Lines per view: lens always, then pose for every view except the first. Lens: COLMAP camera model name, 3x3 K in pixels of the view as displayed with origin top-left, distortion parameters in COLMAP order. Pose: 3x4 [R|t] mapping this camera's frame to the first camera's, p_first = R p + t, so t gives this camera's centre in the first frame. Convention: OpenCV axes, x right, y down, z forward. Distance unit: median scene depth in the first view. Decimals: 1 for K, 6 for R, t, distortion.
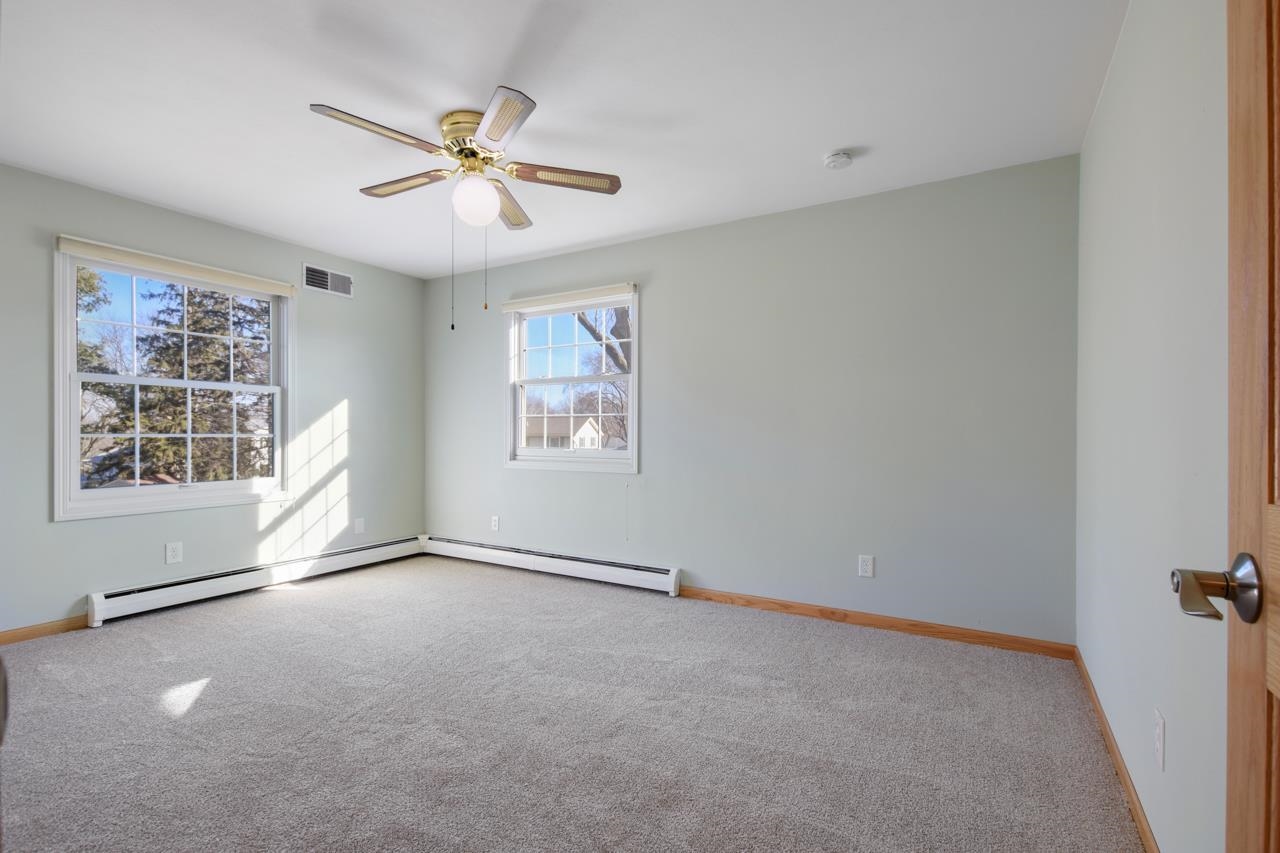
lens RADIAL K [[571.4, 0, 633.0], [0, 571.4, 430.1], [0, 0, 1]] dist [-0.018092, 0.000081]
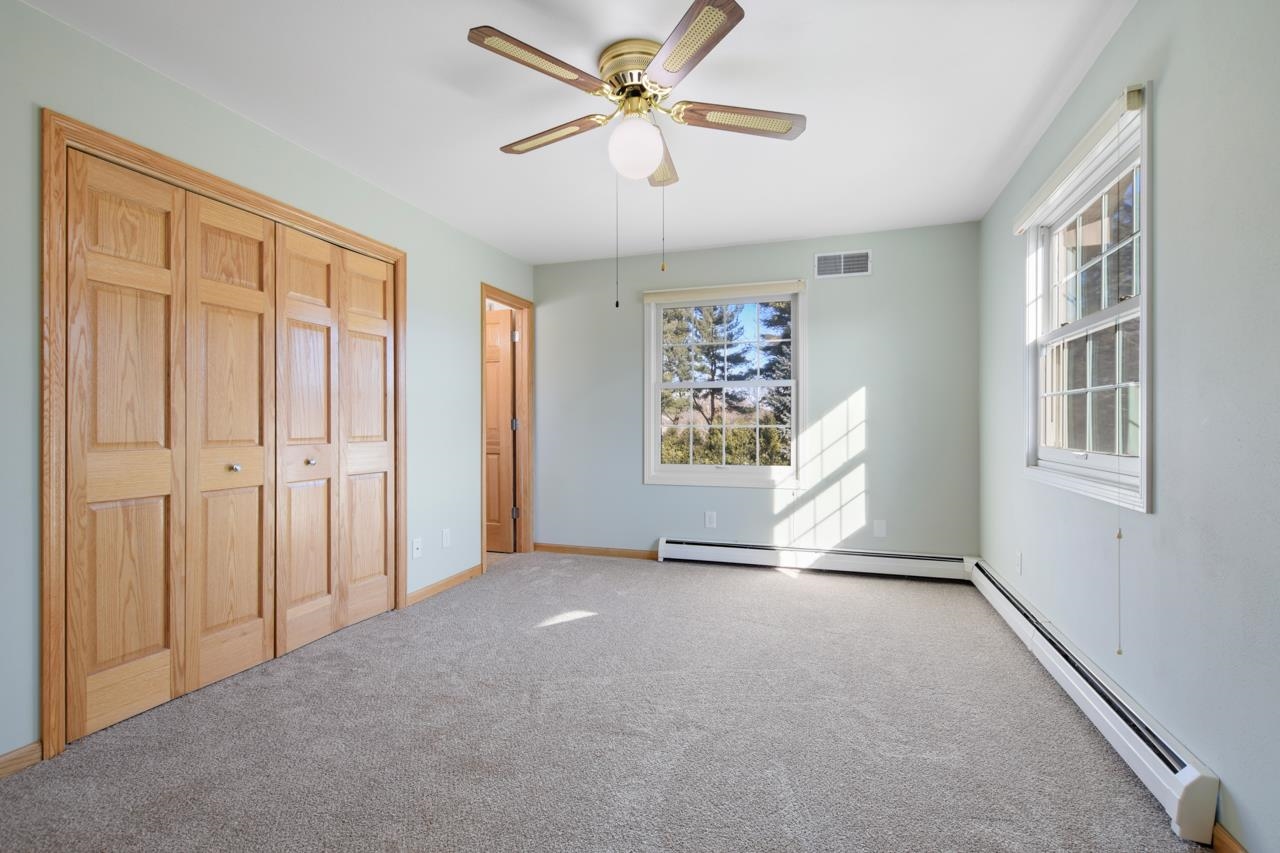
lens RADIAL K [[571.4, 0, 686.1], [0, 571.4, 425.8], [0, 0, 1]] dist [-0.018092, 0.000081]
pose [[0.242319, -0.001025, -0.970196, 0.344647], [0.002224, 0.999997, -0.000501, 0.008252], [0.970194, -0.002036, 0.242320, 0.547411]]
